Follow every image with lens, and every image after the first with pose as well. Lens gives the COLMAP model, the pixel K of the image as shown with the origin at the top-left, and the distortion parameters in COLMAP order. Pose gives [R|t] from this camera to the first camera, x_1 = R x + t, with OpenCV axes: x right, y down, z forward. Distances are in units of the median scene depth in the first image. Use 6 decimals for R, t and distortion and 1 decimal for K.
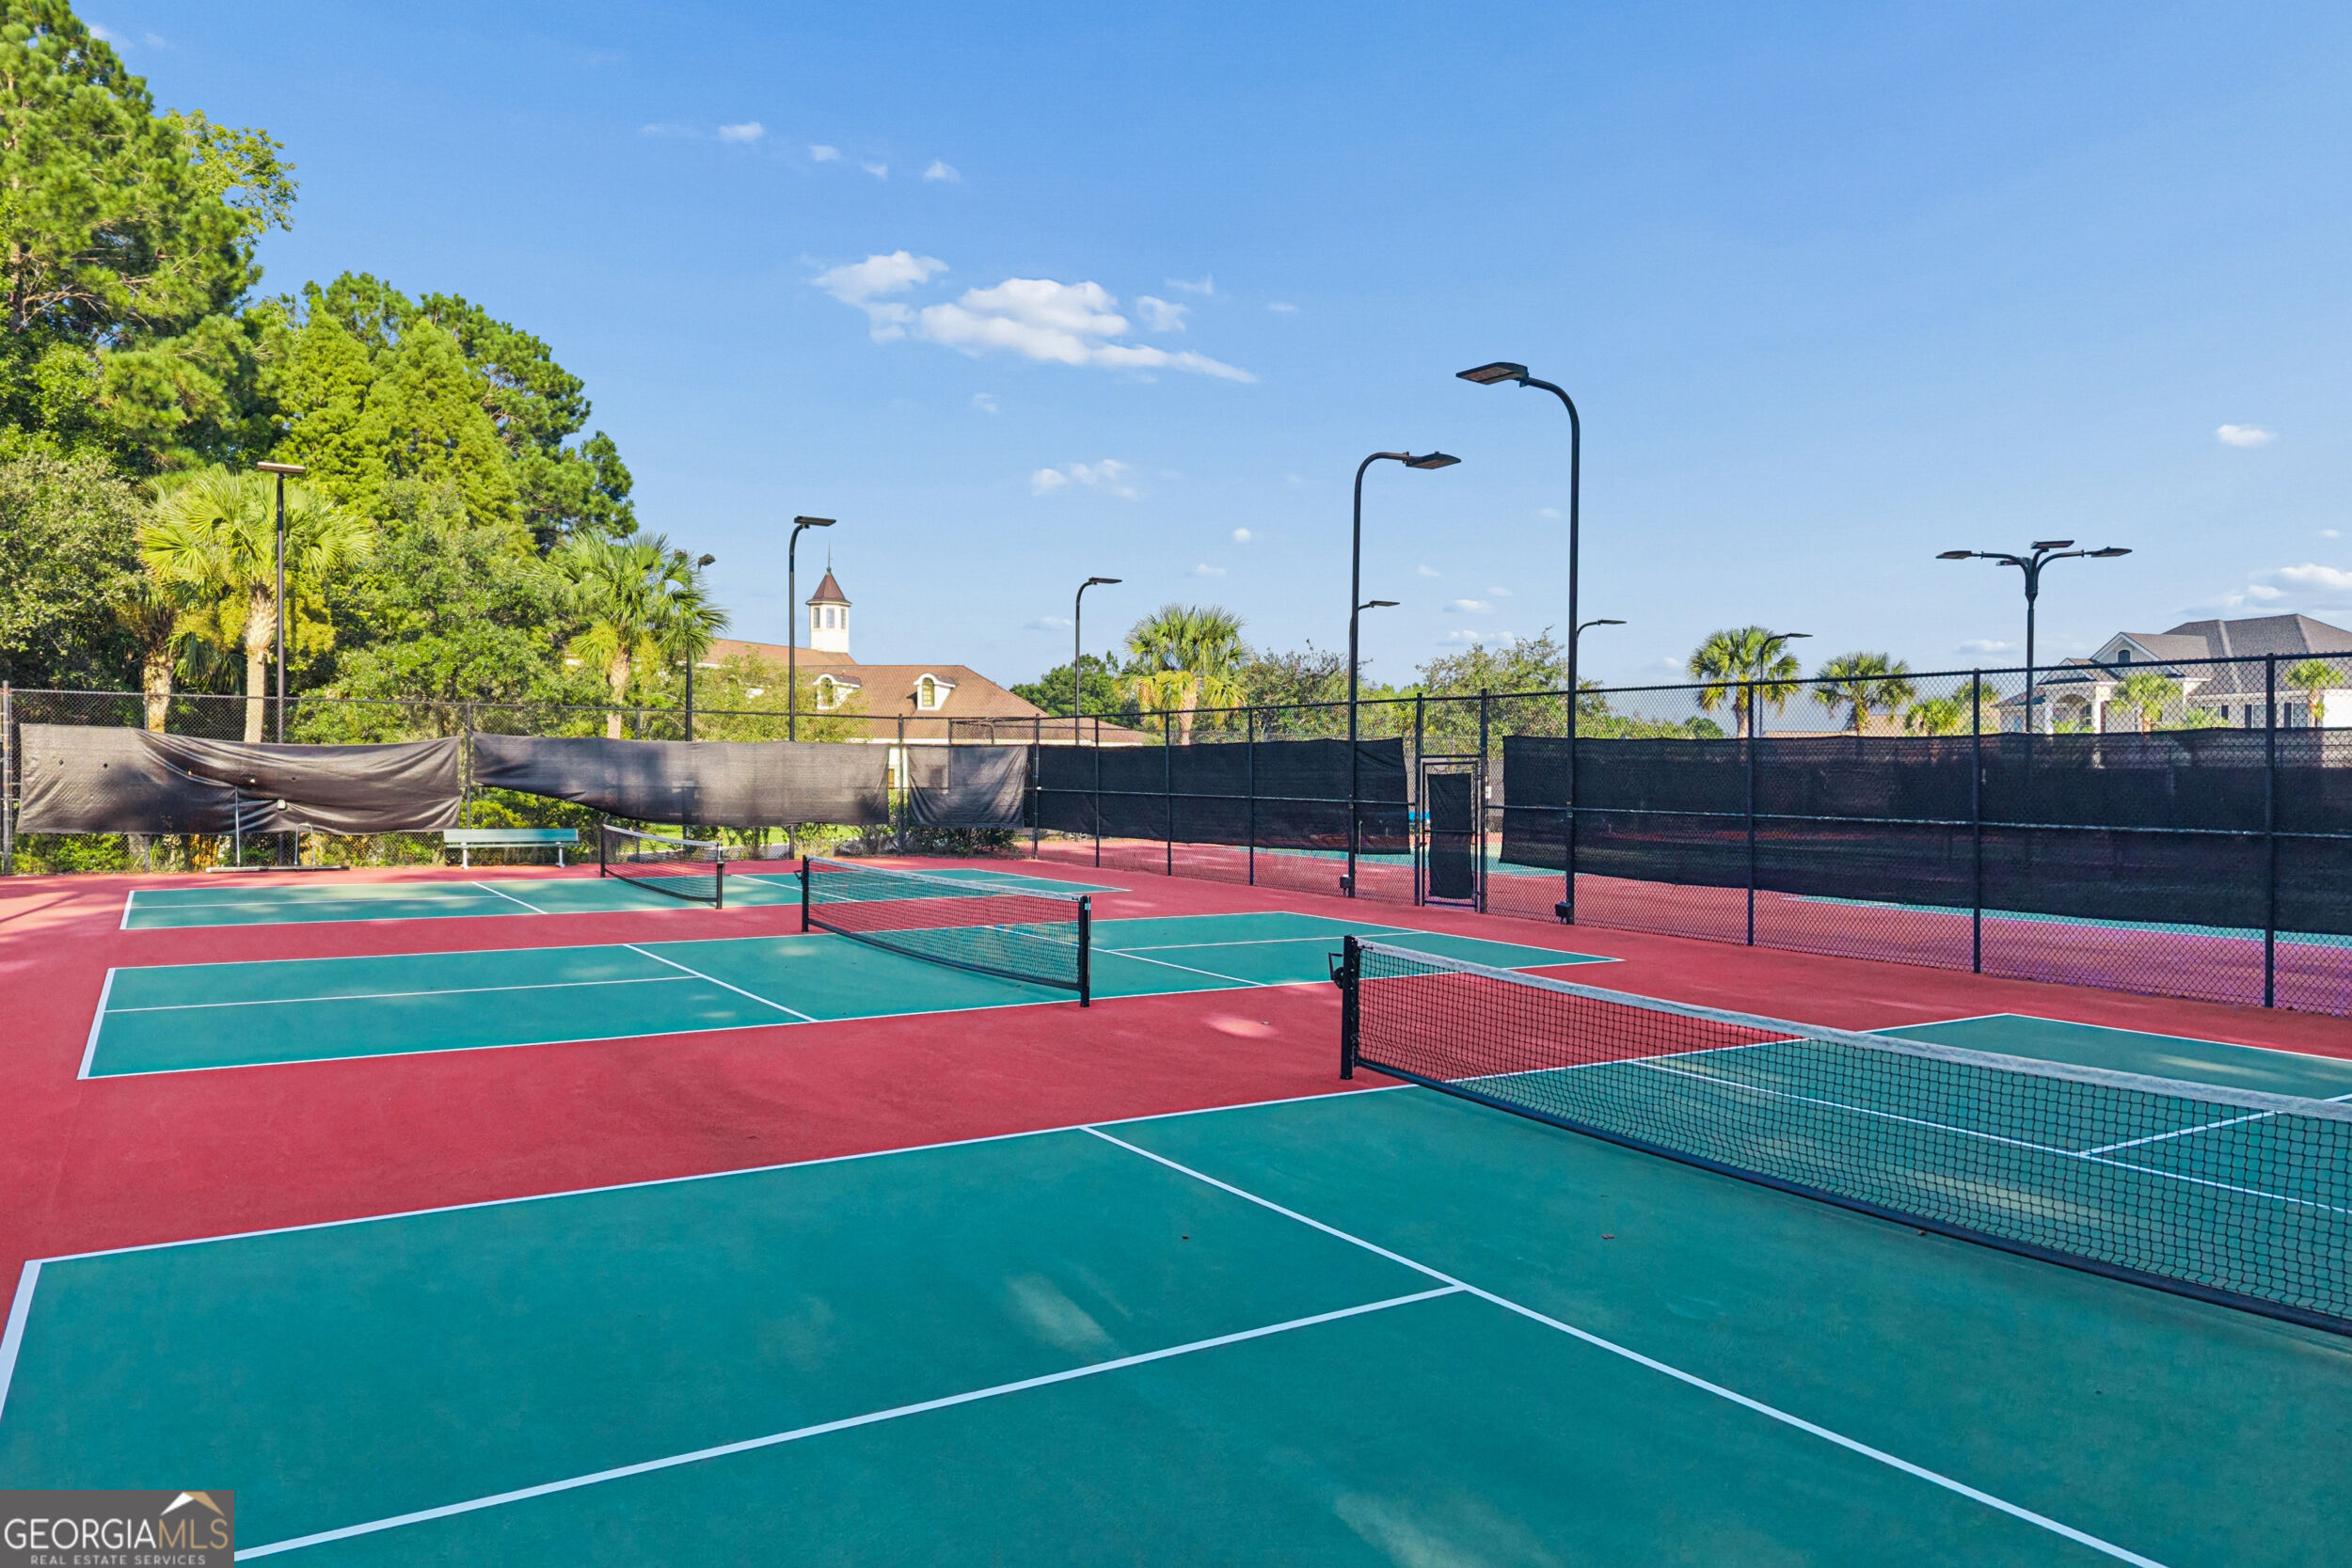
lens RADIAL K [[1562.1, 0, 1183.9], [0, 1562.1, 782.3], [0, 0, 1]] dist [-0.000240, 0.000291]
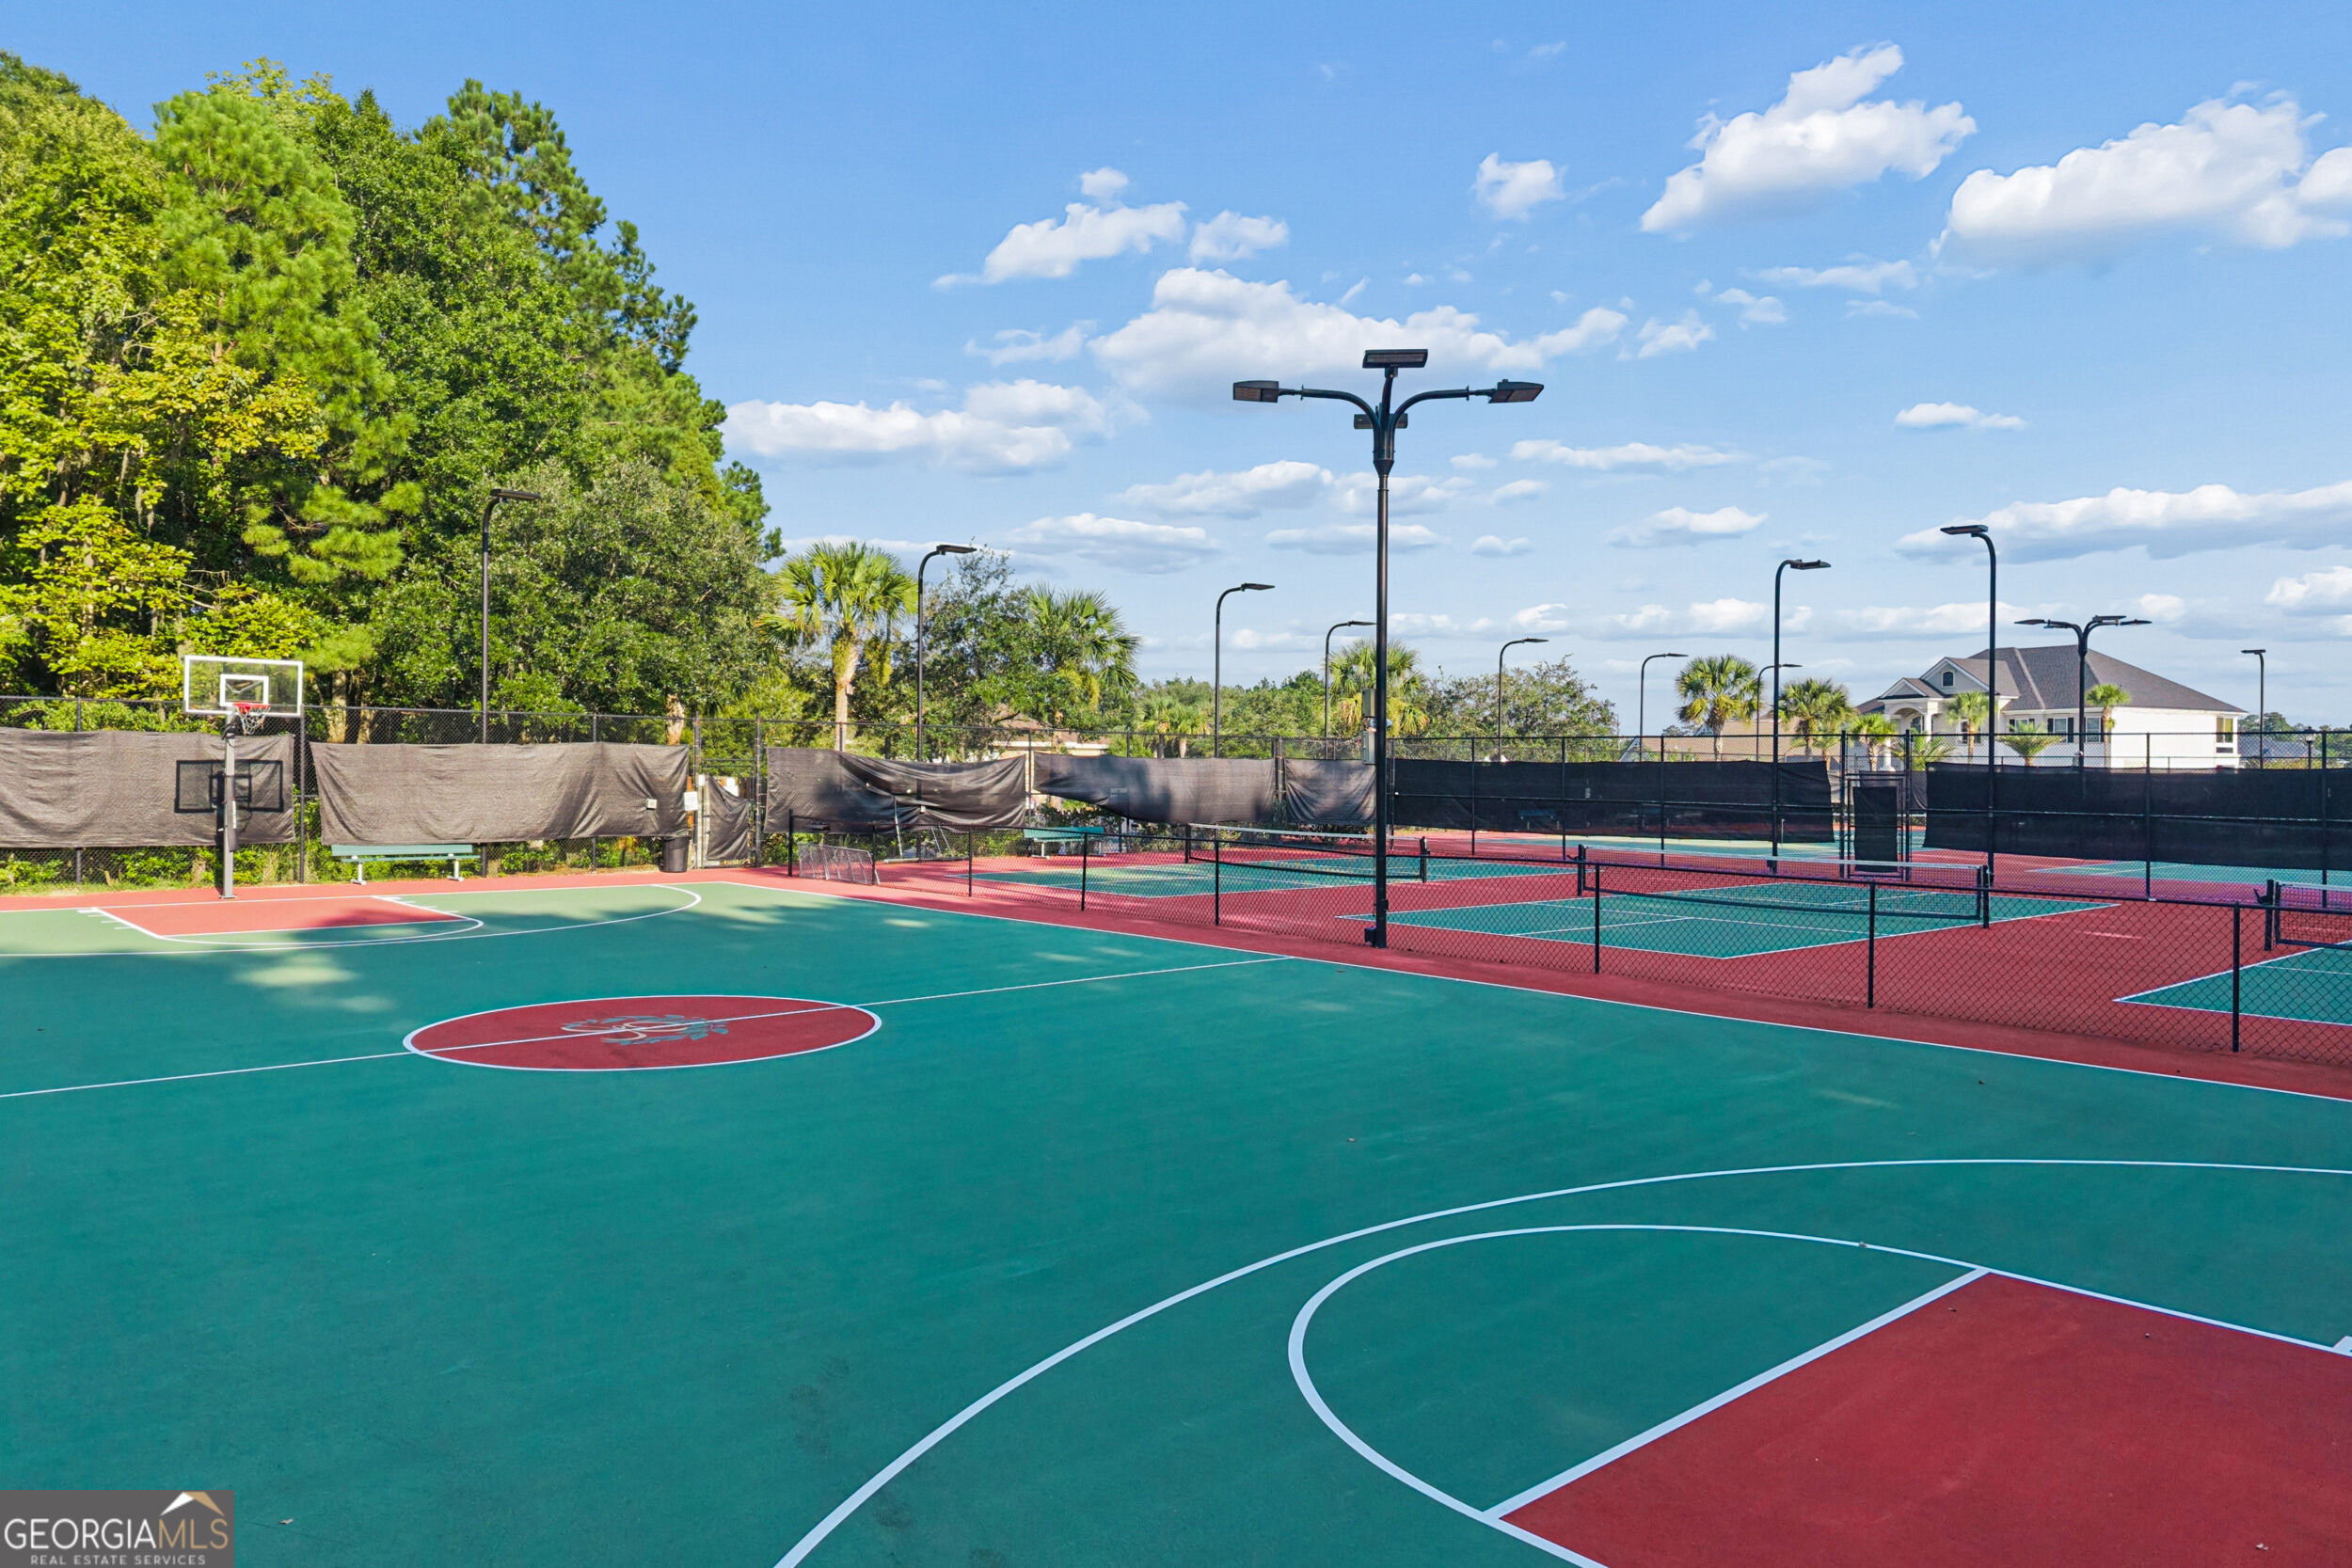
lens RADIAL K [[1562.1, 0, 1168.1], [0, 1562.1, 778.7], [0, 0, 1]] dist [-0.000240, 0.000291]
pose [[0.985526, -0.000202, 0.169521, -0.626781], [-0.000239, 0.999997, 0.002581, -0.014305], [-0.169521, -0.002584, 0.985523, -0.290337]]
